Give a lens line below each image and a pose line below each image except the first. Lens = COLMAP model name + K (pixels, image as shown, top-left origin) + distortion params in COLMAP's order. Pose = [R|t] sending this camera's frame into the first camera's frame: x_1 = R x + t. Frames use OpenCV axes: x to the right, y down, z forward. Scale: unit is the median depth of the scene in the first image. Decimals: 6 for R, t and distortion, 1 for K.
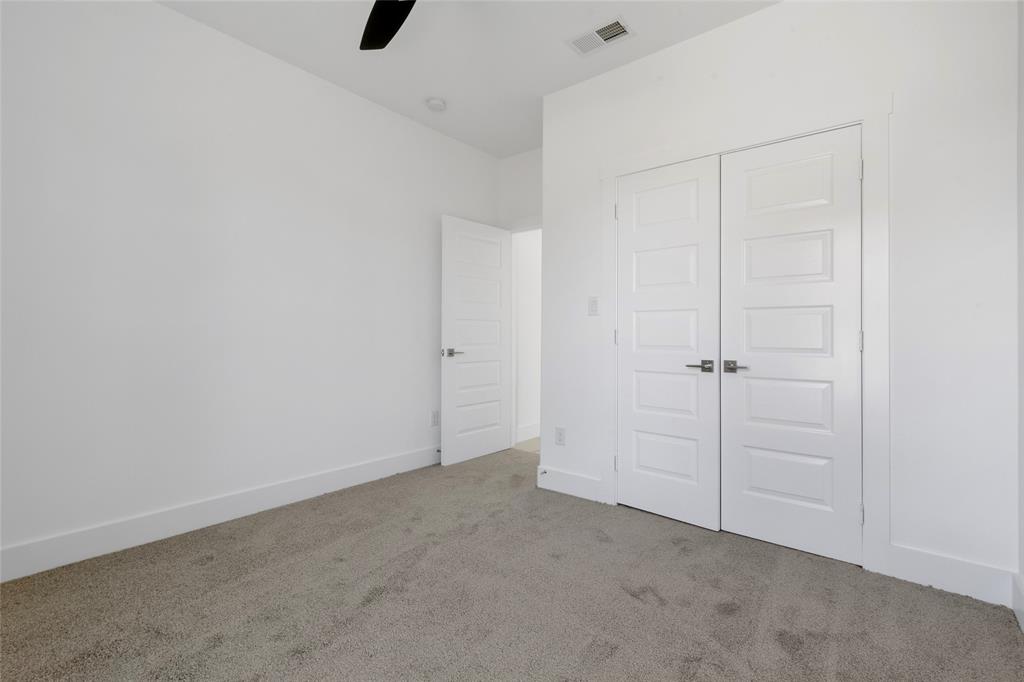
lens RADIAL K [[467.5, 0, 509.1], [0, 467.5, 338.5], [0, 0, 1]] dist [0.019317, 0.000087]
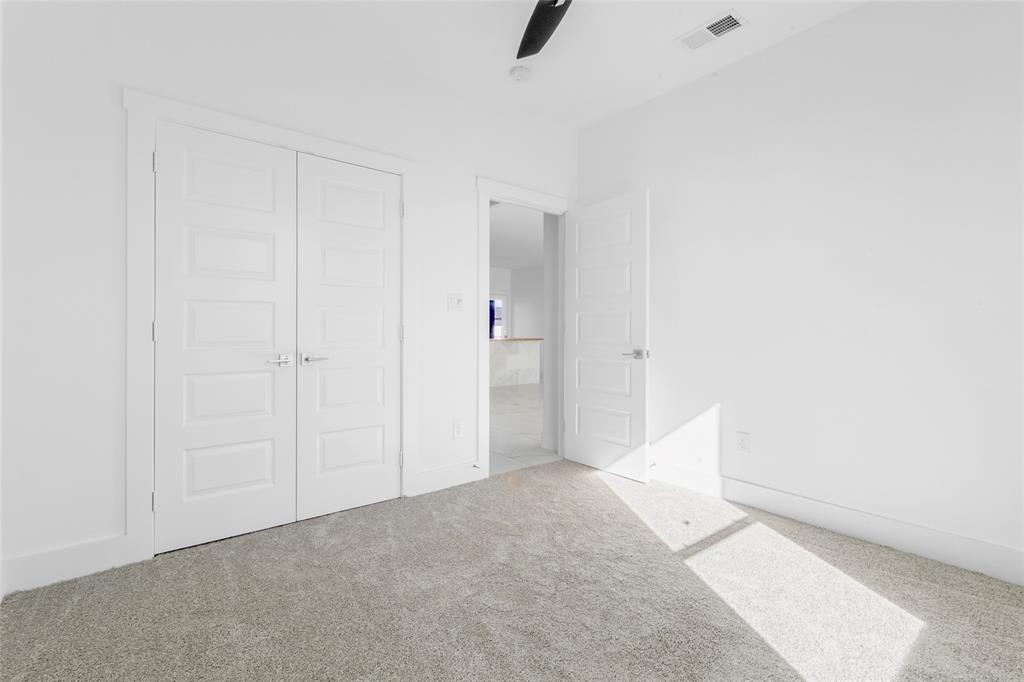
lens RADIAL K [[467.5, 0, 509.3], [0, 467.5, 337.1], [0, 0, 1]] dist [0.019317, 0.000087]
pose [[0.219884, -0.013861, 0.975427, -0.336657], [-0.002589, 0.999887, 0.014792, -0.006950], [-0.975523, -0.005778, 0.219824, 0.249875]]
